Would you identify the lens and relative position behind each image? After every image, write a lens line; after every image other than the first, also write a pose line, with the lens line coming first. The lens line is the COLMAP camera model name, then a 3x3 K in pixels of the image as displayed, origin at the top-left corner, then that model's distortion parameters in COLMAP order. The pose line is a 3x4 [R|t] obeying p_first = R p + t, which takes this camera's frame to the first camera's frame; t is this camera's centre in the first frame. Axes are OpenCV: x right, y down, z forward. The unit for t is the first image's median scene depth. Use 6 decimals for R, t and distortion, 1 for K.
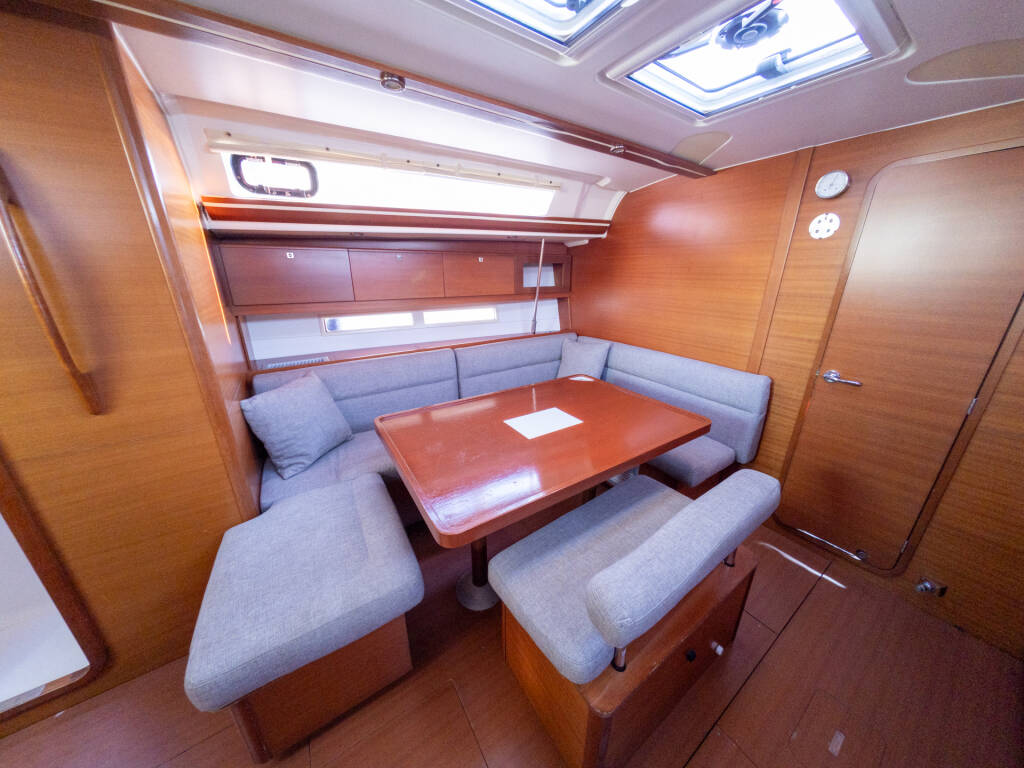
lens RADIAL K [[334.7, 0, 519.3], [0, 334.7, 380.7], [0, 0, 1]] dist [-0.000243, 0.000039]
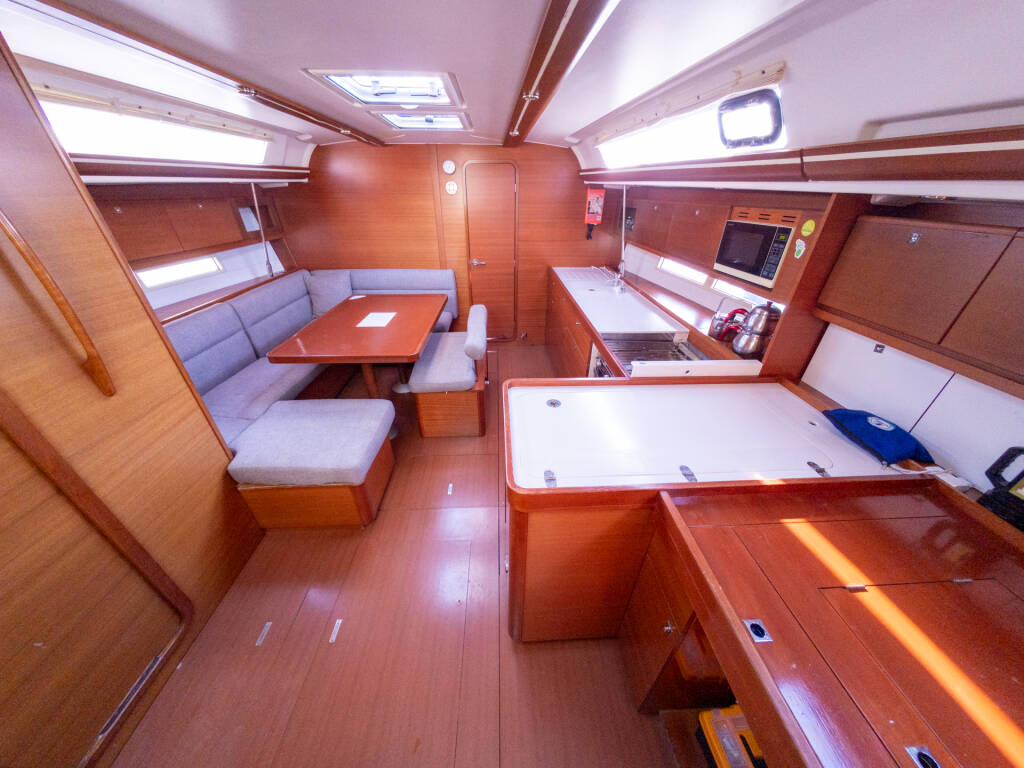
lens RADIAL K [[334.7, 0, 519.3], [0, 334.7, 380.7], [0, 0, 1]] dist [-0.000243, 0.000039]
pose [[0.499704, -0.426862, 0.753714, -0.680188], [0.270101, 0.903545, 0.332644, 0.027071], [-0.823007, 0.037356, 0.566801, -0.338296]]
